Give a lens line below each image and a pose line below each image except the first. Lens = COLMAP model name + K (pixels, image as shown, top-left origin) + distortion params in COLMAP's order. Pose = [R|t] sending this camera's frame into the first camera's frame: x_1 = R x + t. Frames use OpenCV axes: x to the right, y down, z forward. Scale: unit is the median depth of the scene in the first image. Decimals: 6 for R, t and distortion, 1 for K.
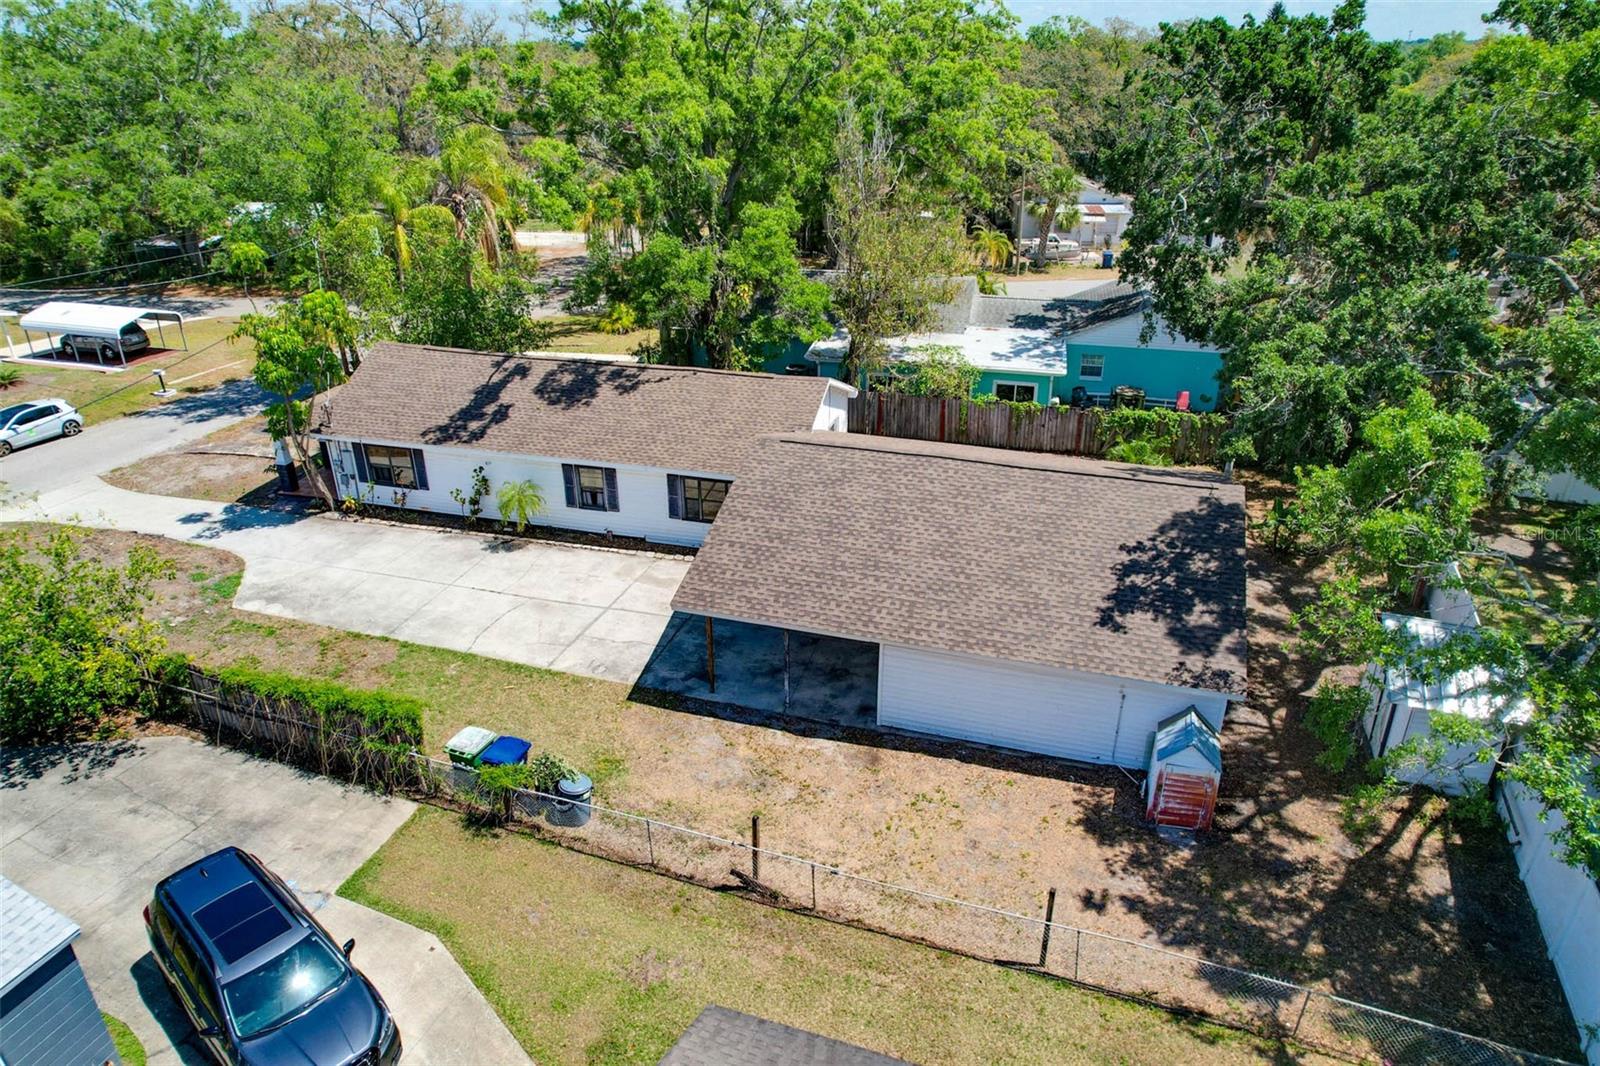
lens RADIAL K [[1031.9, 0, 800.0], [0, 1031.9, 533.0], [0, 0, 1]] dist [-0.069545, 0.067313]
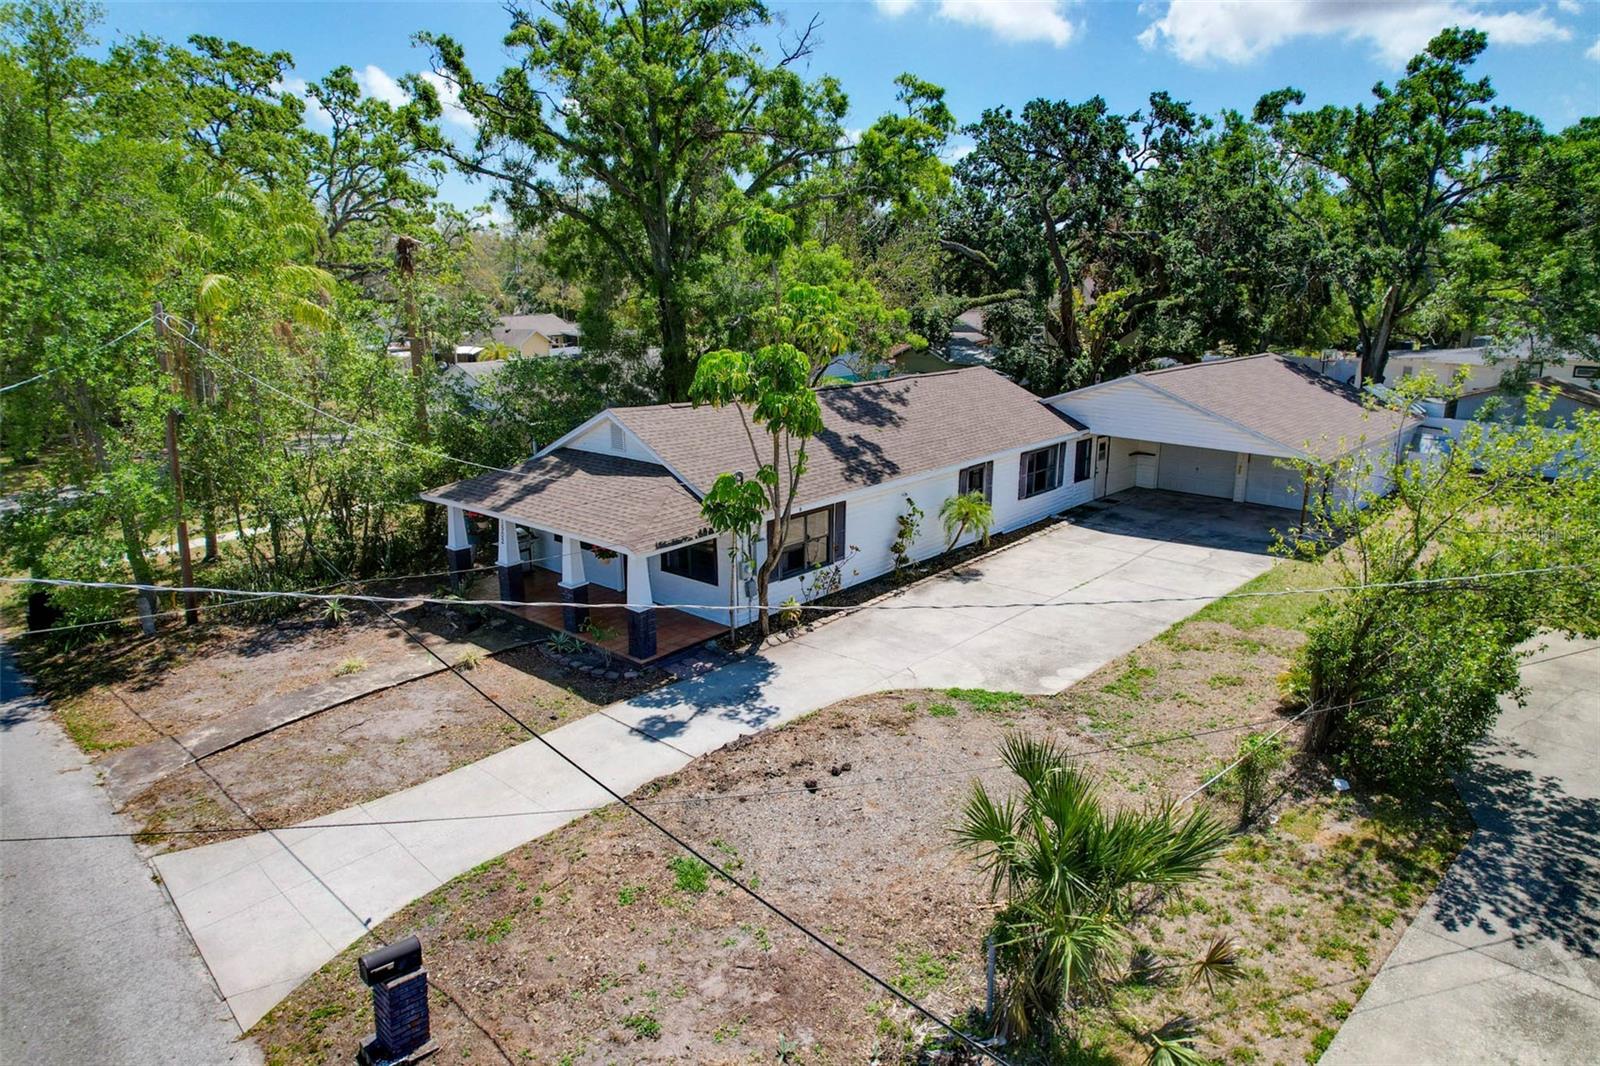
lens RADIAL K [[1026.3, 0, 830.5], [0, 1026.3, 527.5], [0, 0, 1]] dist [0.000191, 0.049137]
pose [[0.403555, -0.218232, 0.888548, -1.015862], [0.386536, 0.920884, 0.050620, -0.103826], [-0.829297, 0.323027, 0.455982, 0.649372]]
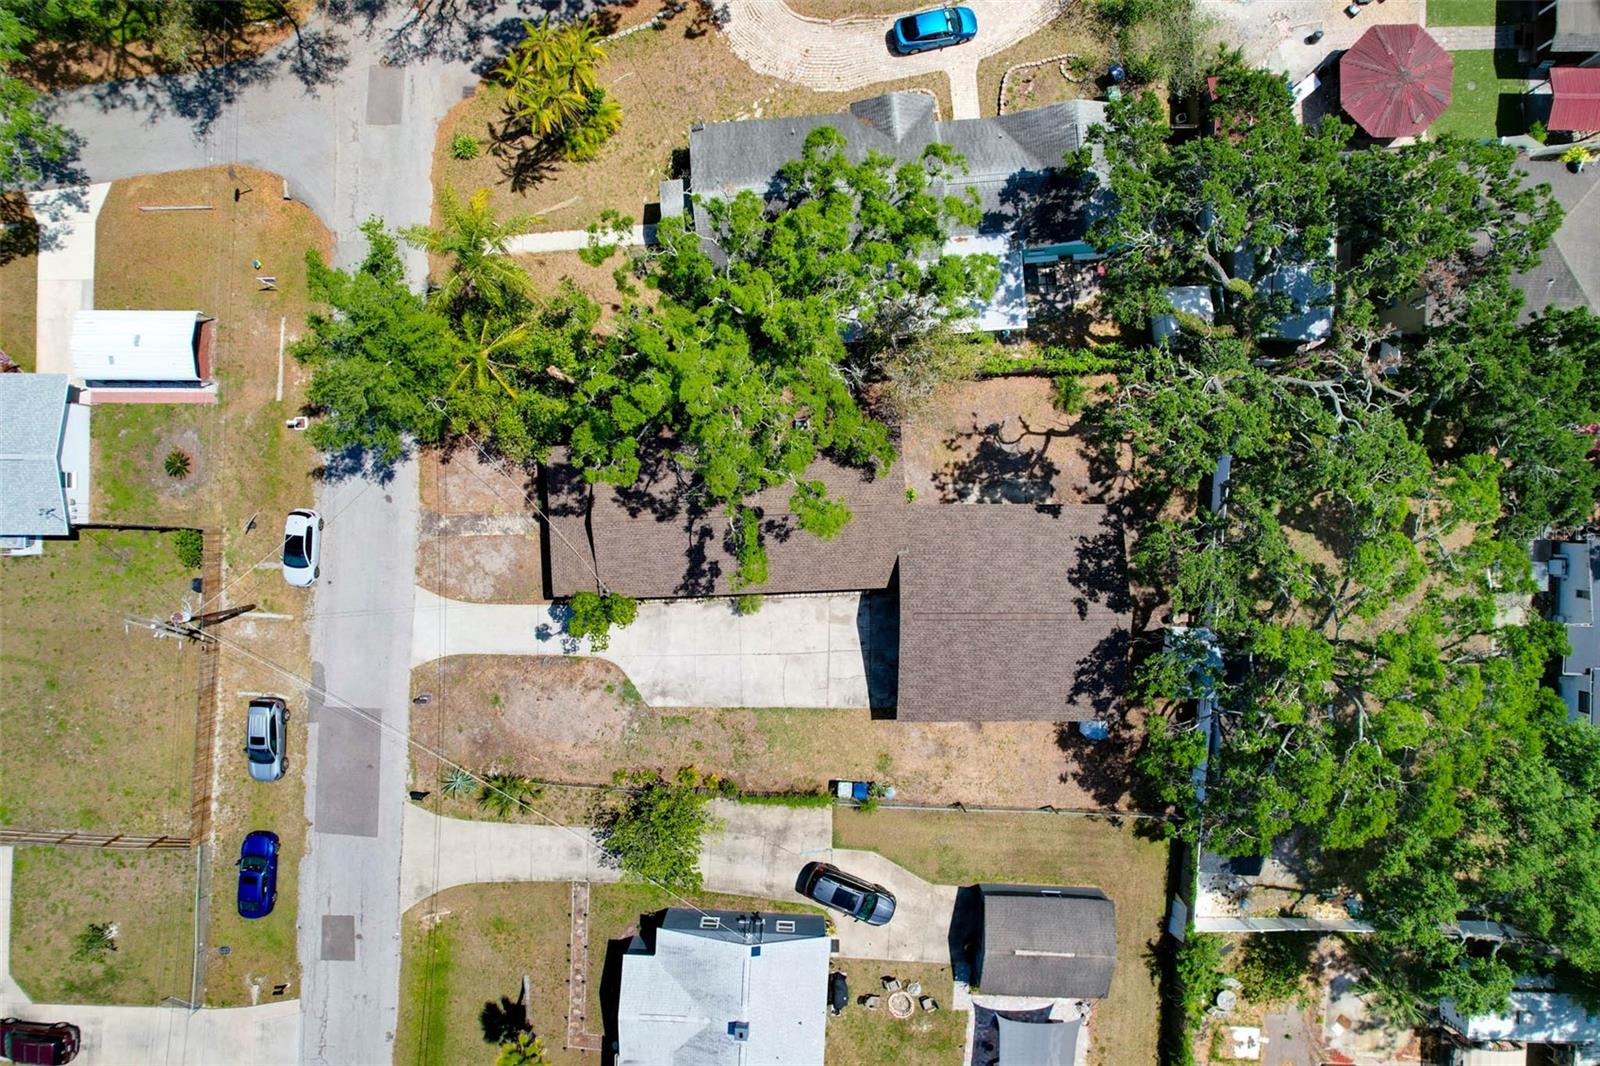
lens RADIAL K [[1031.9, 0, 800.0], [0, 1031.9, 533.0], [0, 0, 1]] dist [-0.069545, 0.067313]
pose [[0.950242, -0.311397, -0.008468, -0.124199], [0.127350, 0.363519, 0.922841, -1.605621], [-0.284291, -0.878001, 0.385088, 0.359081]]
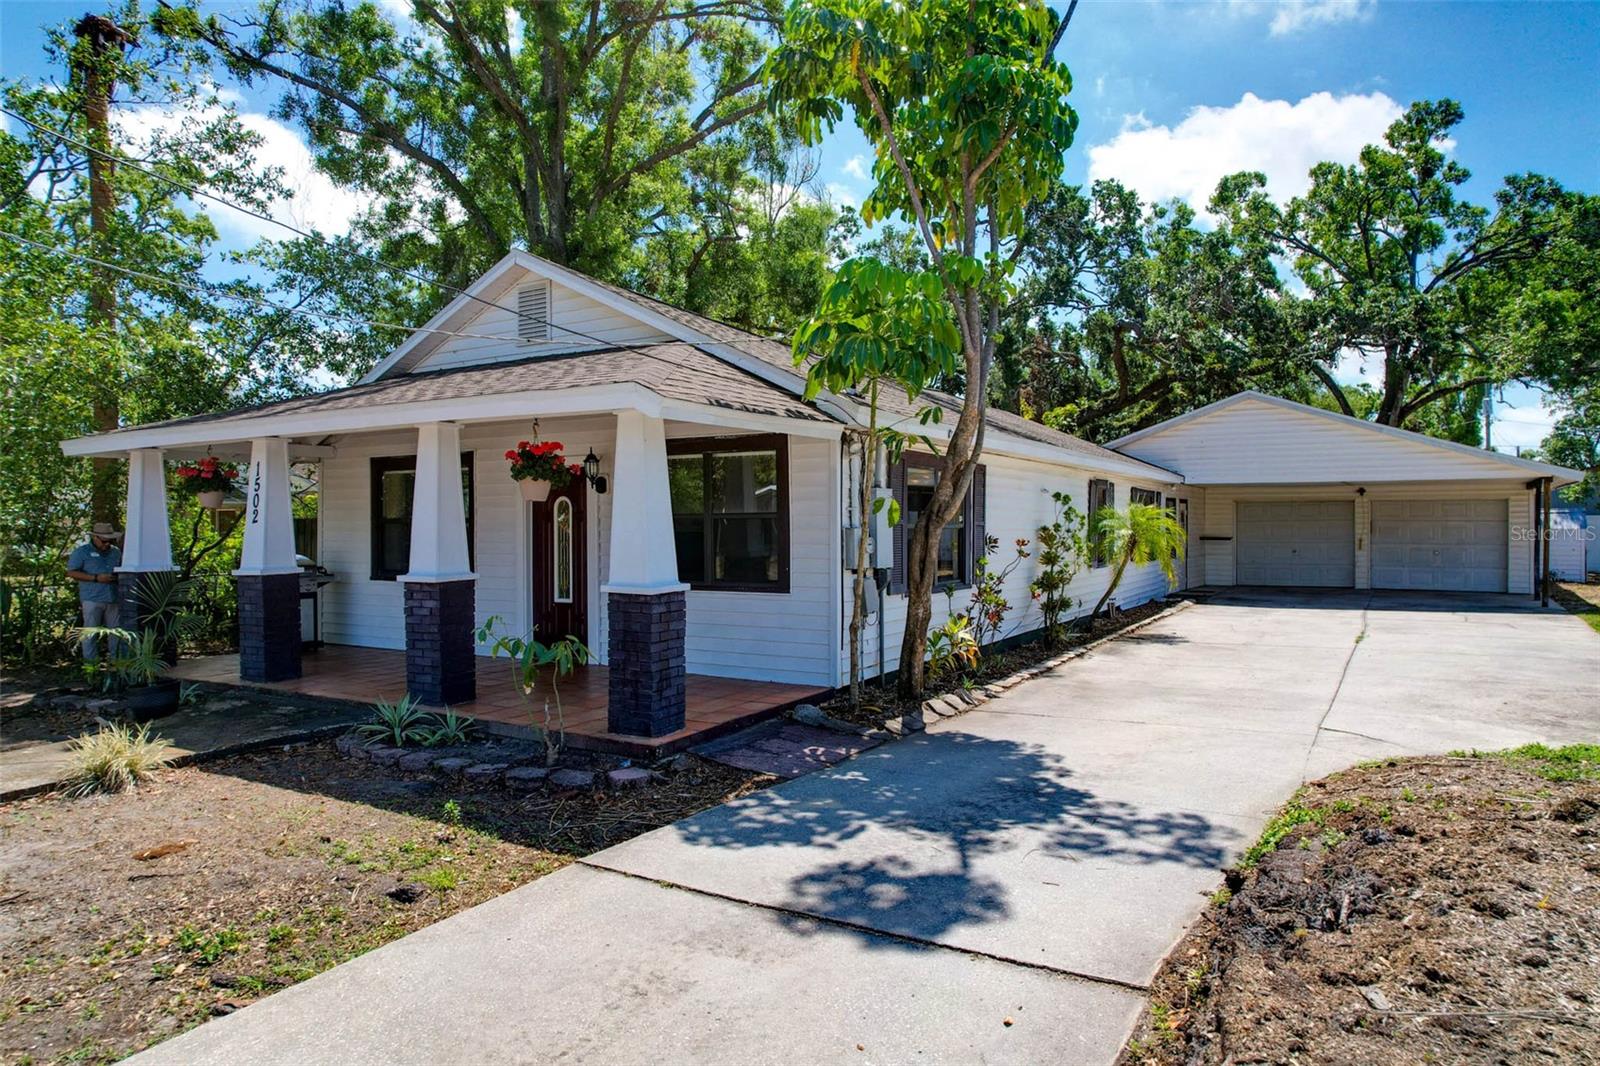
lens RADIAL K [[1031.9, 0, 800.0], [0, 1031.9, 533.0], [0, 0, 1]] dist [-0.069545, 0.067313]
pose [[0.240590, -0.005274, 0.970613, -0.731174], [0.410081, 0.906906, -0.096721, -0.048964], [-0.879744, 0.421300, 0.220355, 0.956431]]
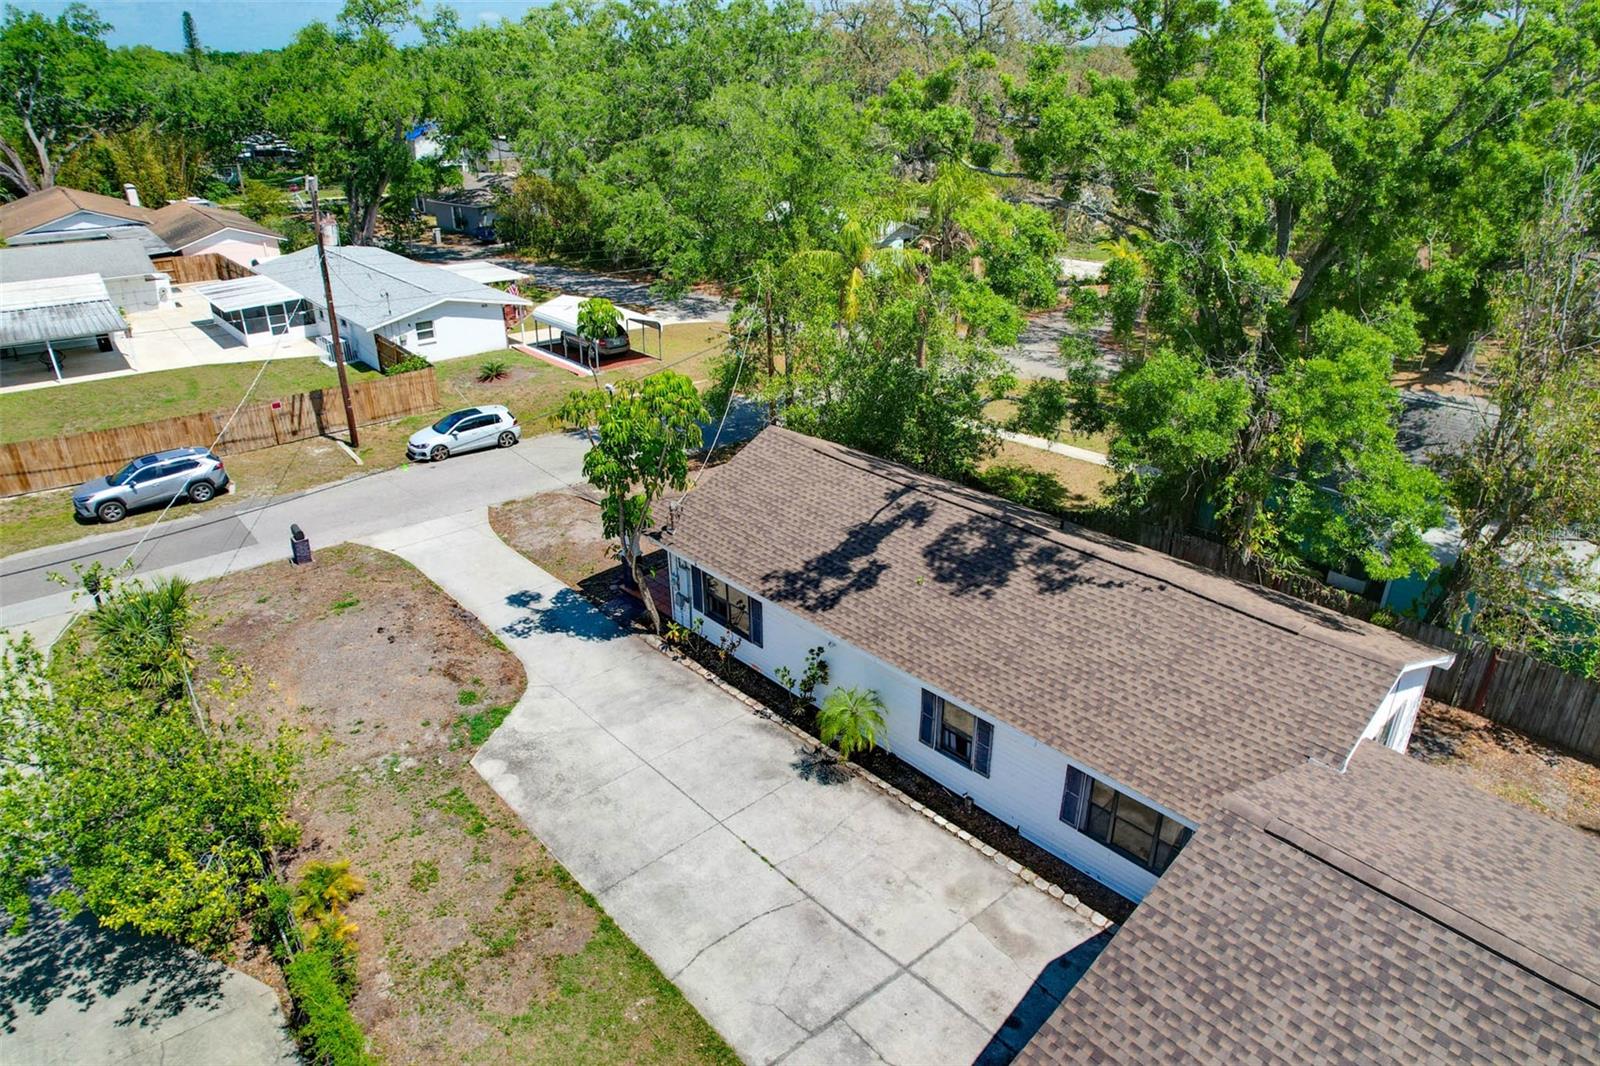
lens RADIAL K [[1031.9, 0, 800.0], [0, 1031.9, 533.0], [0, 0, 1]] dist [-0.069545, 0.067313]
pose [[0.858237, 0.222856, -0.462346, -0.013182], [-0.223469, 0.973199, 0.054275, -0.167188], [0.462050, 0.056740, 0.885037, 0.343931]]
